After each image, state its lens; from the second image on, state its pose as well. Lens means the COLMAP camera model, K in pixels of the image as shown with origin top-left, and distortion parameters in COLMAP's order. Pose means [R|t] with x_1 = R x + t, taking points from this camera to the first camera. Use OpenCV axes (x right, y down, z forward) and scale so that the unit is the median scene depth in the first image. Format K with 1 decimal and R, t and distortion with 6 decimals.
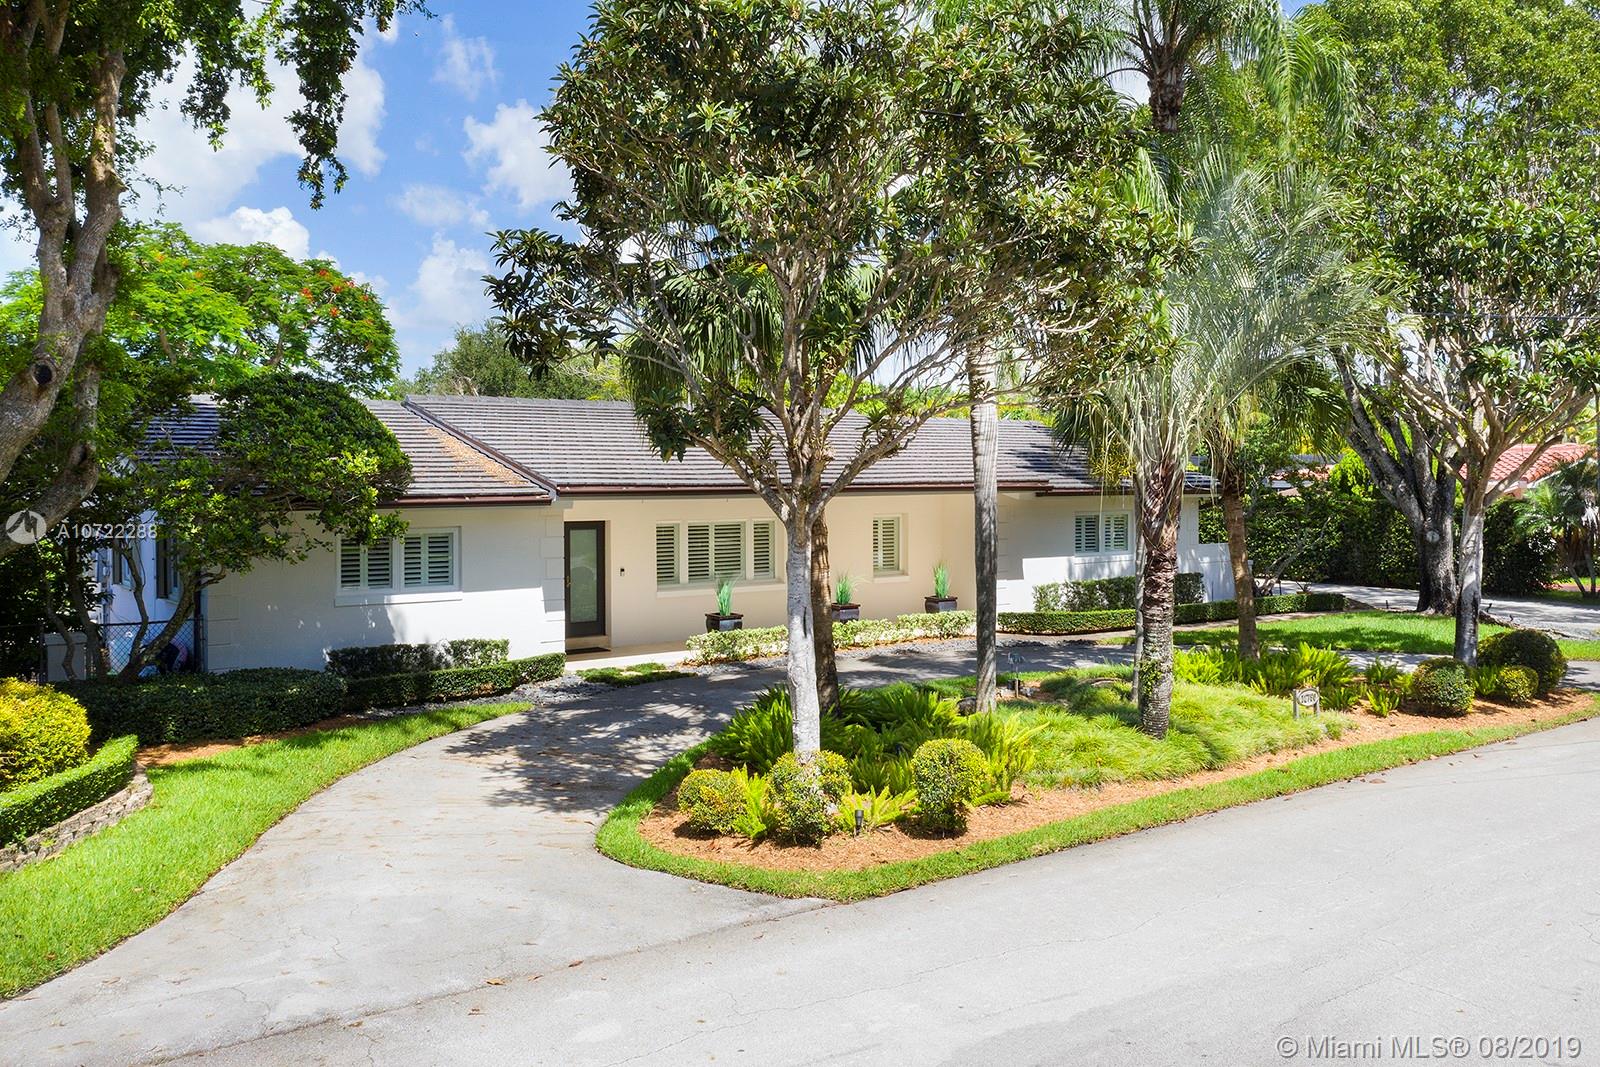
lens RADIAL K [[1279.7, 0, 792.6], [0, 1279.7, 537.2], [0, 0, 1]] dist [-0.024103, 0.000296]
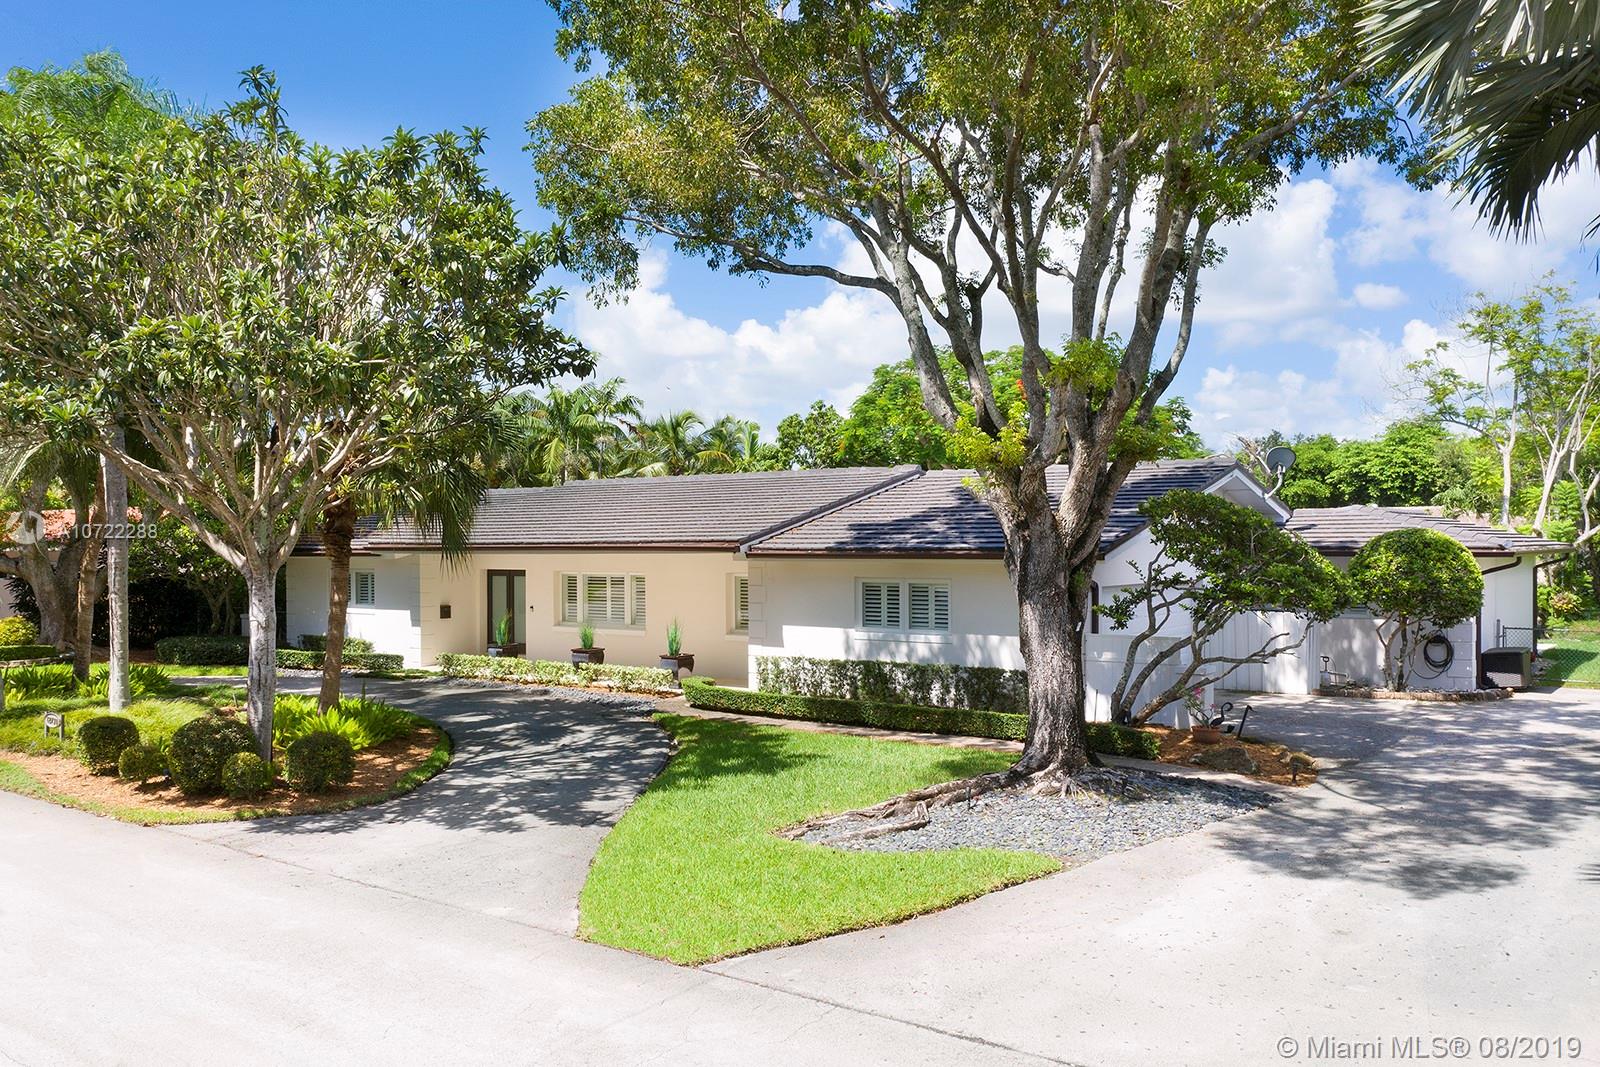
lens RADIAL K [[1217.1, 0, 800.0], [0, 1217.1, 533.5], [0, 0, 1]] dist [-0.017861, -0.003767]
pose [[0.330880, -0.007110, -0.943646, 1.146194], [-0.039918, 0.998971, -0.021524, -0.034703], [0.942828, 0.044790, 0.330256, 0.829397]]
